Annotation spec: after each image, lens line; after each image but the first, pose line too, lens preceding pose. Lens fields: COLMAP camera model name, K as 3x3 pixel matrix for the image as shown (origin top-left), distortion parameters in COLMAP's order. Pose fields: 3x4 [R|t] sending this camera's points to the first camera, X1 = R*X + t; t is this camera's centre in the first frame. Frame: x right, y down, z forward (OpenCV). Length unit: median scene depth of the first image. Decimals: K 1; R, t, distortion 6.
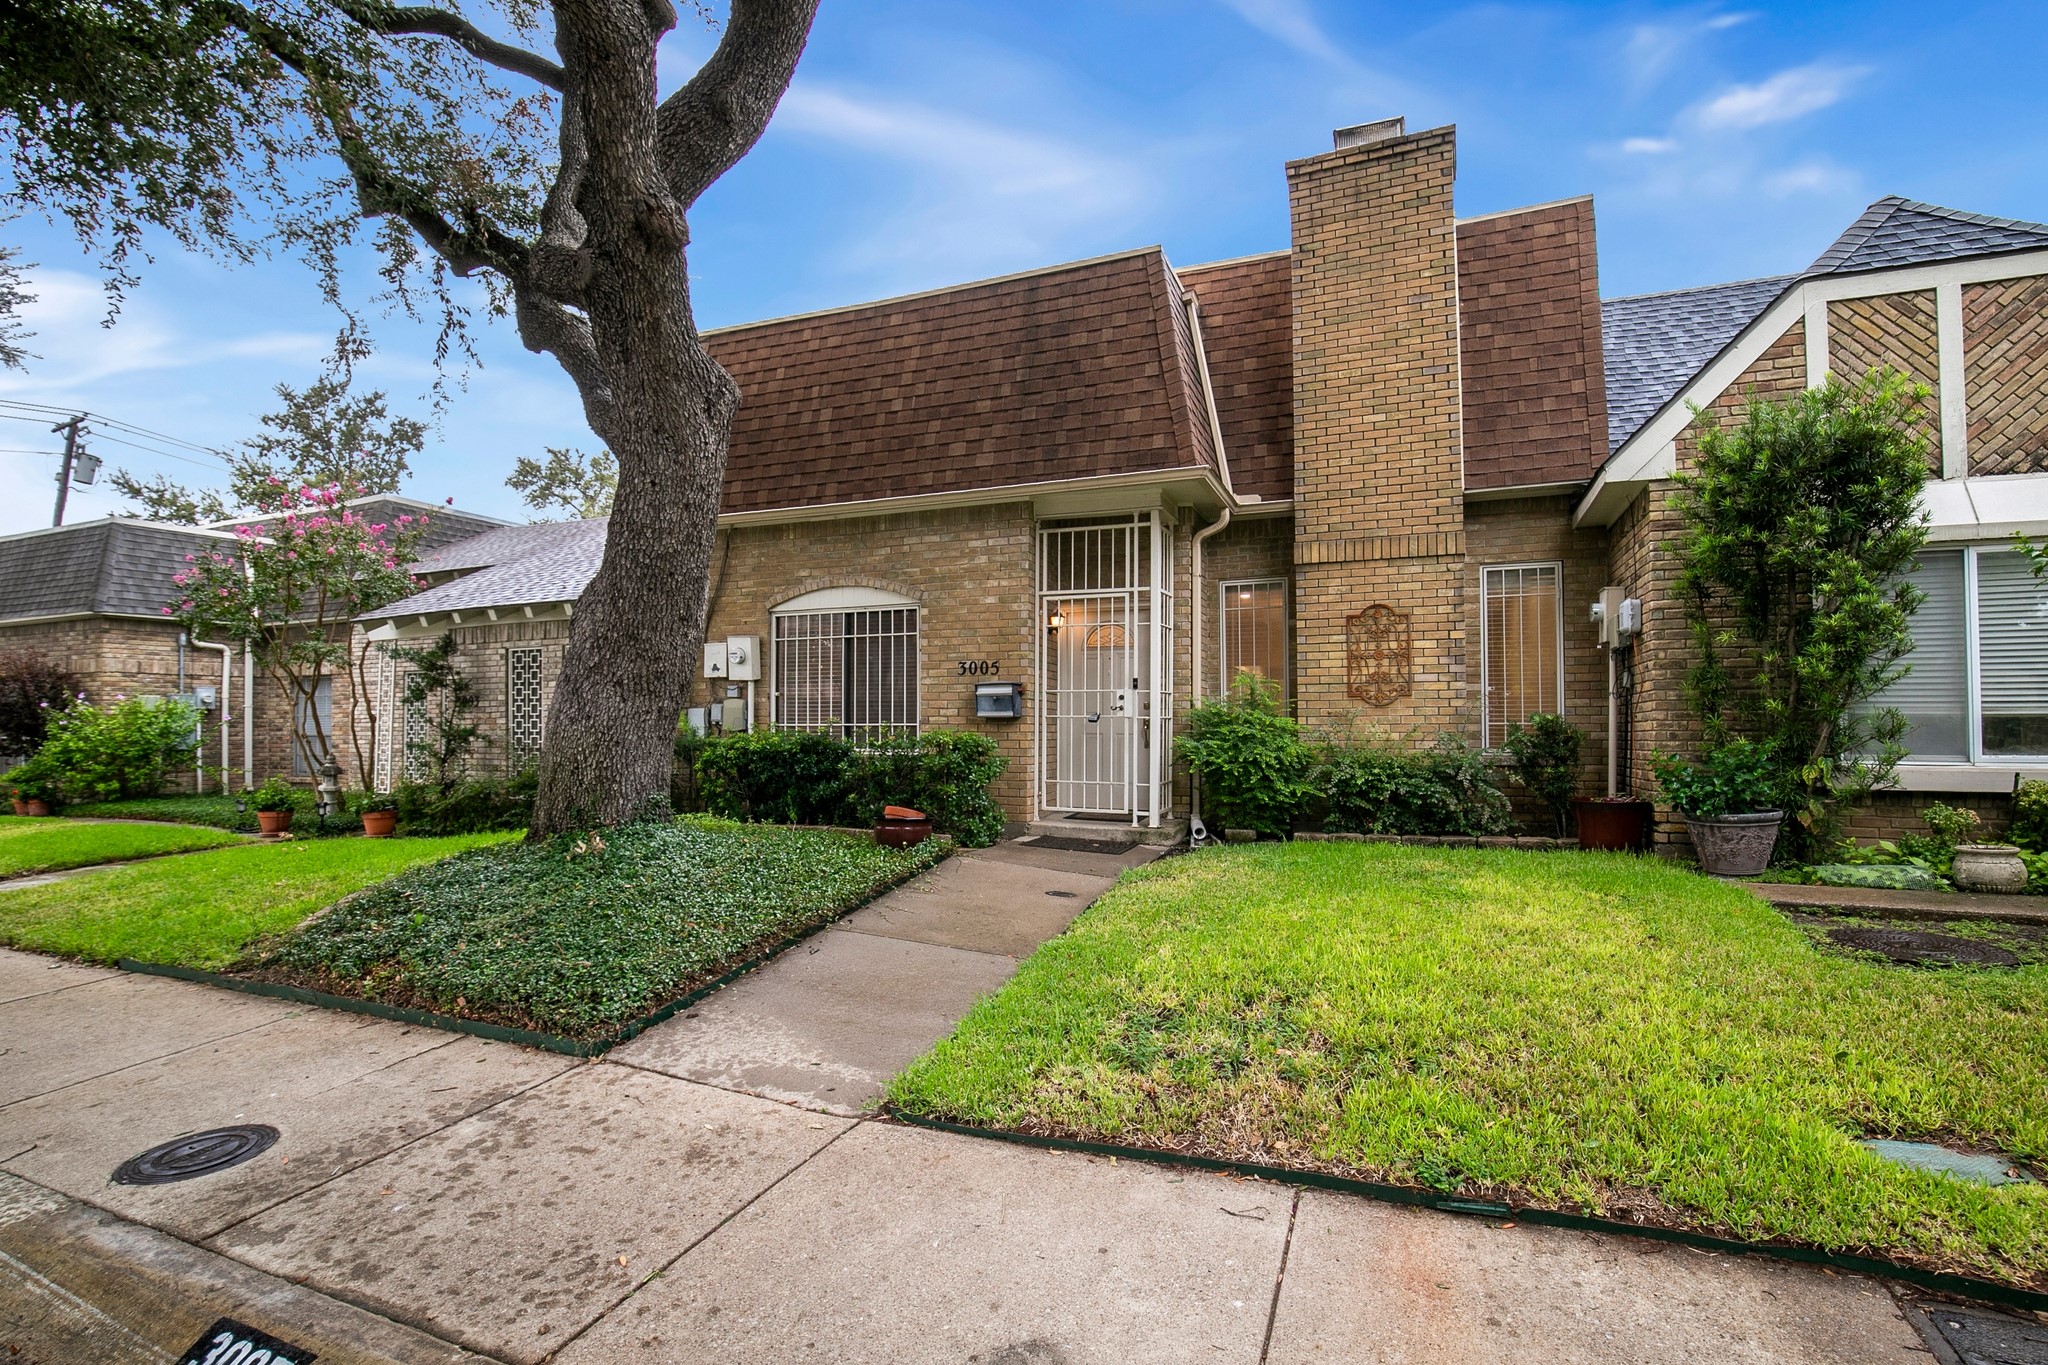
lens RADIAL K [[936.6, 0, 985.5], [0, 936.6, 676.4], [0, 0, 1]] dist [-0.024496, 0.006558]
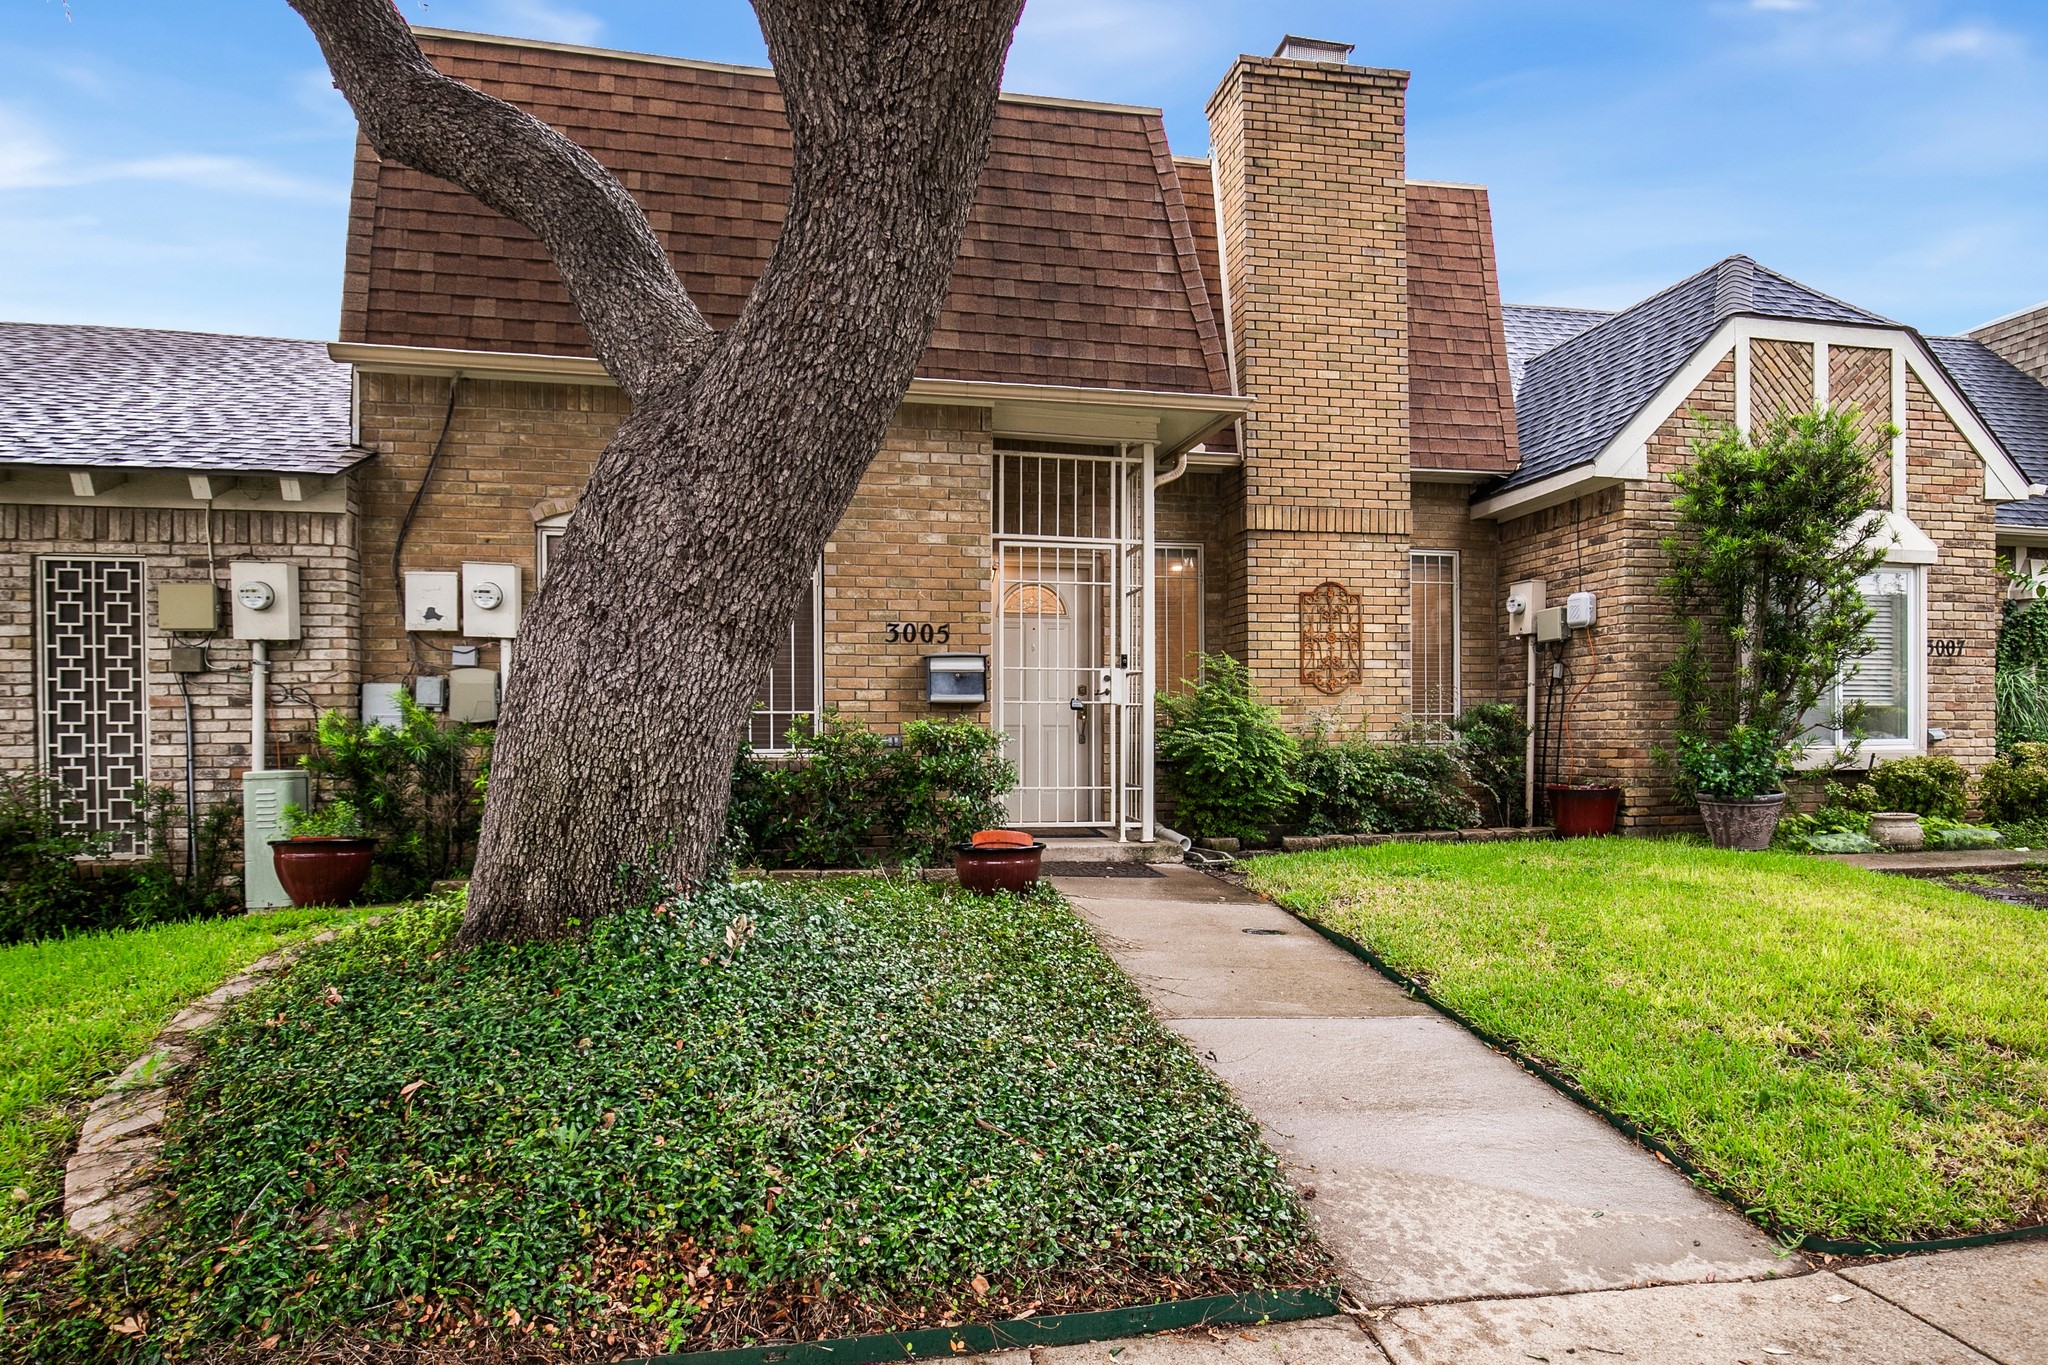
lens RADIAL K [[1113.6, 0, 1023.6], [0, 1113.6, 695.5], [0, 0, 1]] dist [-0.005142, -0.003474]
pose [[0.835357, 0.012995, 0.549554, -0.421148], [-0.028395, 0.999406, 0.019531, 0.020393], [-0.548974, -0.031920, 0.835230, 0.256719]]
